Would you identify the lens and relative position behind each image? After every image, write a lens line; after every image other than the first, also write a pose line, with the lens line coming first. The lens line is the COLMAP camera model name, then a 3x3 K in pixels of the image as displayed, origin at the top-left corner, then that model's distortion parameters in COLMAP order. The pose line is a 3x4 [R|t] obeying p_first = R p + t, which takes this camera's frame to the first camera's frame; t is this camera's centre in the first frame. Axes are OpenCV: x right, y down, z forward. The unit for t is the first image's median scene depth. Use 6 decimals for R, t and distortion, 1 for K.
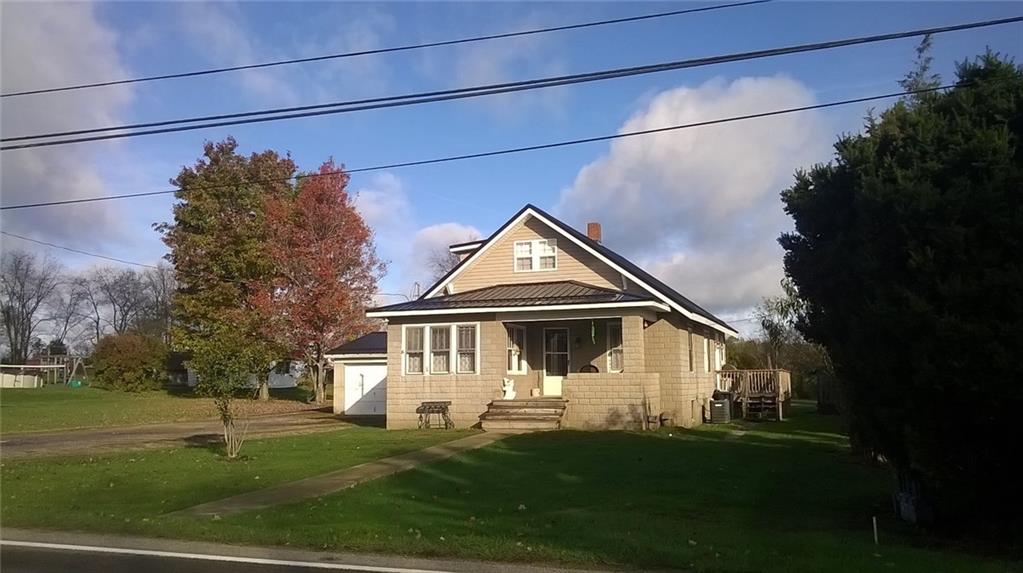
lens RADIAL K [[846.5, 0, 491.7], [0, 846.5, 285.1], [0, 0, 1]] dist [0.089202, -0.234584]
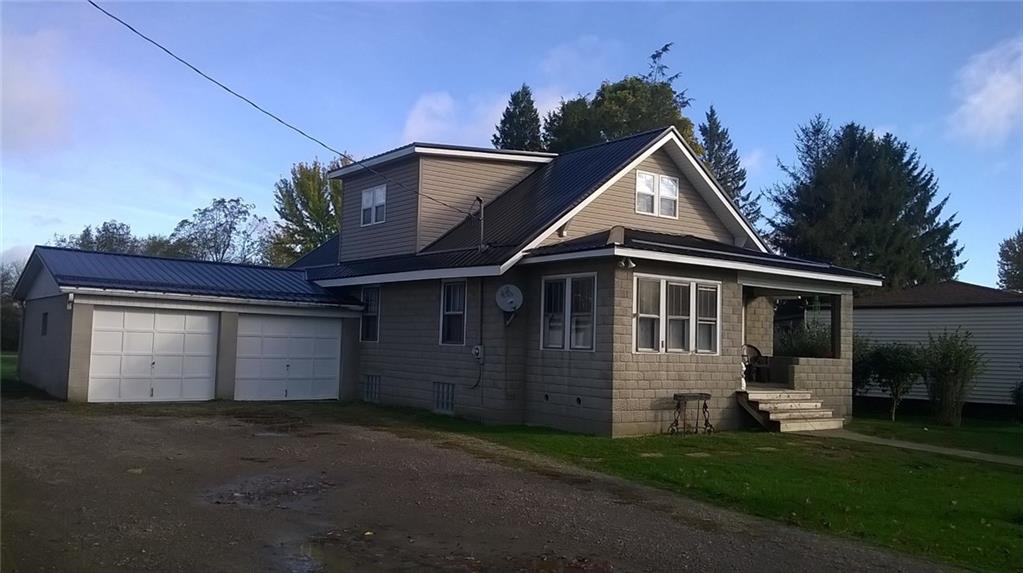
lens RADIAL K [[846.5, 0, 491.7], [0, 846.5, 285.1], [0, 0, 1]] dist [0.089202, -0.234584]
pose [[0.540767, 0.079488, 0.837408, -0.667872], [-0.132349, 0.991166, -0.008617, 0.071929], [-0.830695, -0.106170, 0.546510, 0.706162]]
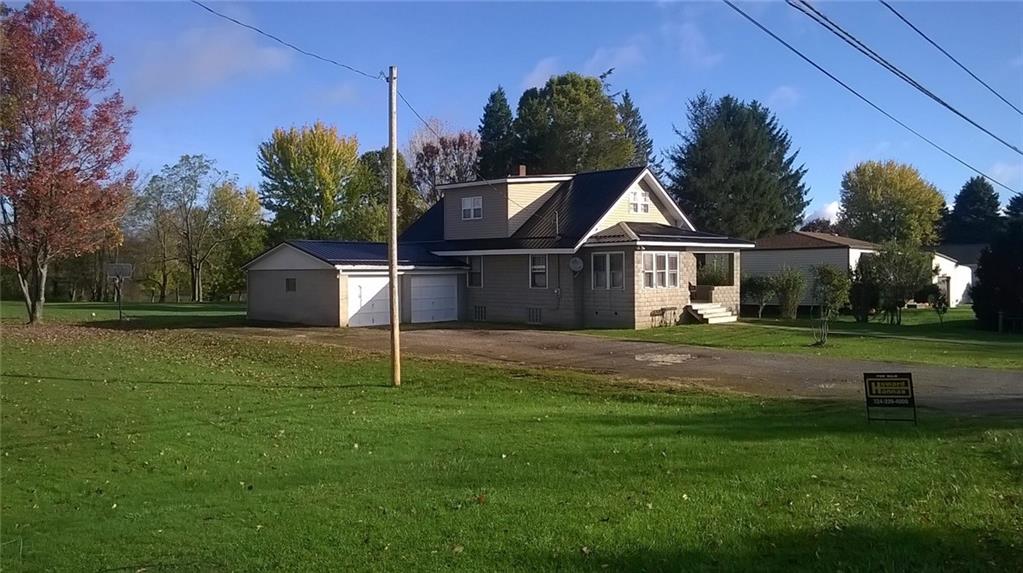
lens RADIAL K [[846.5, 0, 491.7], [0, 846.5, 285.1], [0, 0, 1]] dist [0.089202, -0.234584]
pose [[0.421182, -0.016953, 0.906818, -1.354875], [-0.099583, 0.992916, 0.064816, 0.034553], [-0.901492, -0.117603, 0.416510, 0.622971]]
